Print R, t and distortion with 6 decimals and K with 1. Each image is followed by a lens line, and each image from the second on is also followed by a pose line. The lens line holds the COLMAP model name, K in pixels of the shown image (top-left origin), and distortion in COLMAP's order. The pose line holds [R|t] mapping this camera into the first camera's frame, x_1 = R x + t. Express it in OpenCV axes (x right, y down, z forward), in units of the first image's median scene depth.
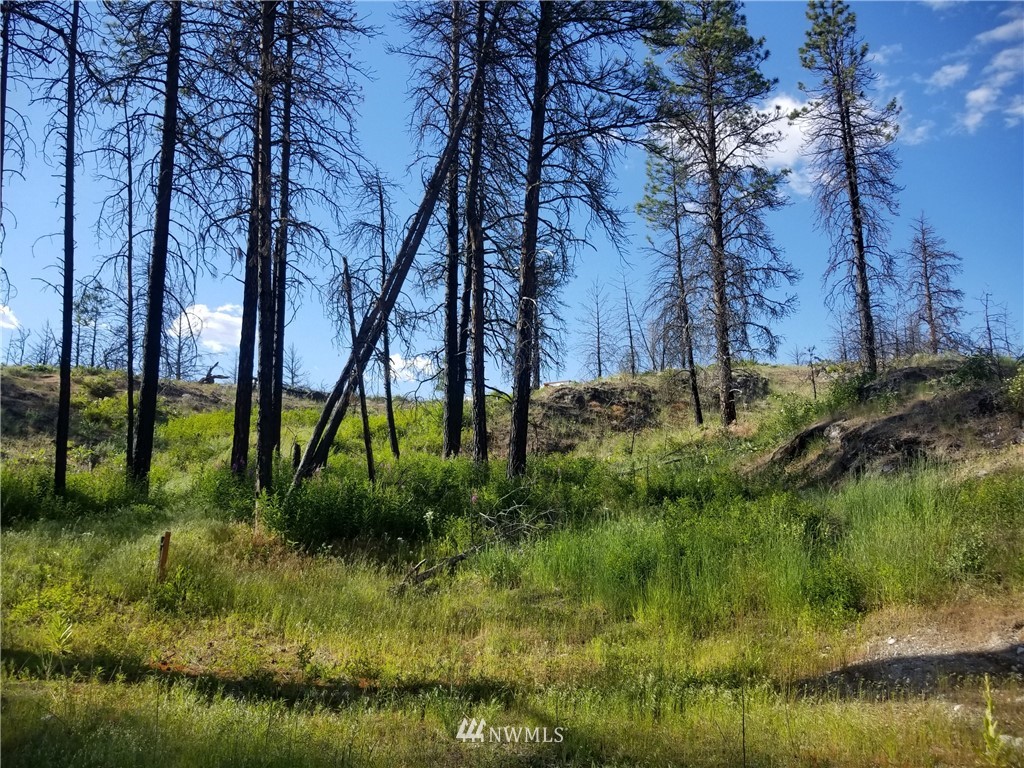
lens RADIAL K [[831.7, 0, 516.4], [0, 831.7, 377.4], [0, 0, 1]] dist [0.069701, -0.116315]
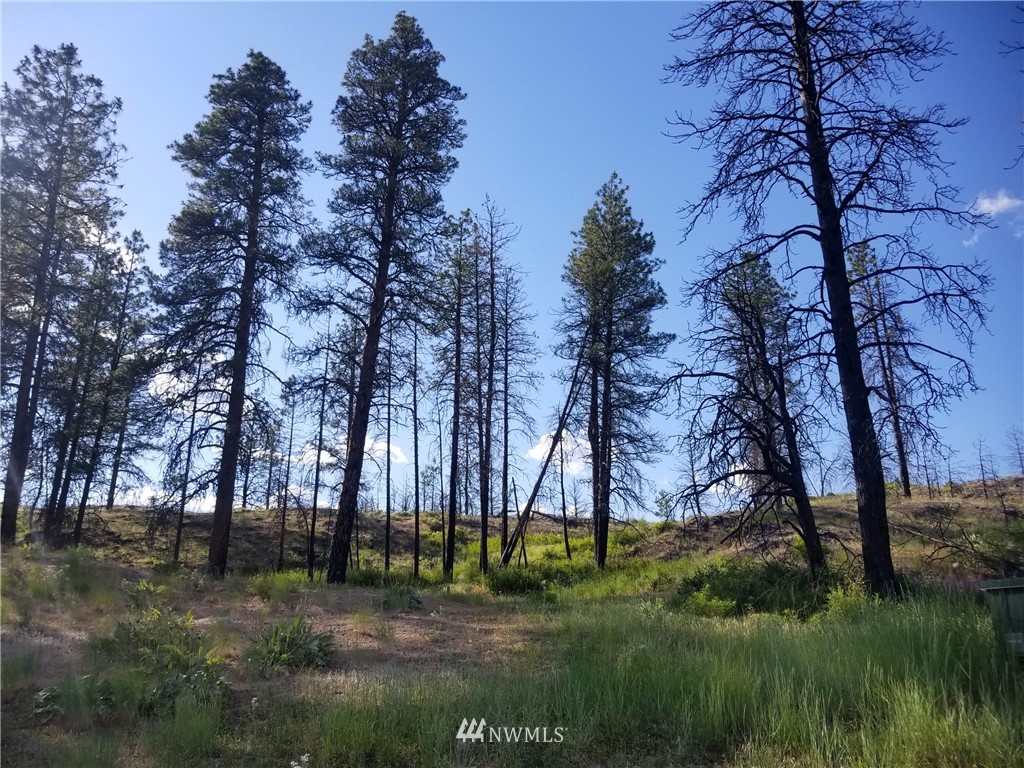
lens RADIAL K [[831.7, 0, 504.6], [0, 831.7, 380.0], [0, 0, 1]] dist [0.069701, -0.116315]
pose [[0.923251, -0.097523, -0.371613, 0.381215], [0.047503, 0.988801, -0.141475, -0.042410], [0.381249, 0.112964, 0.917545, -0.698042]]
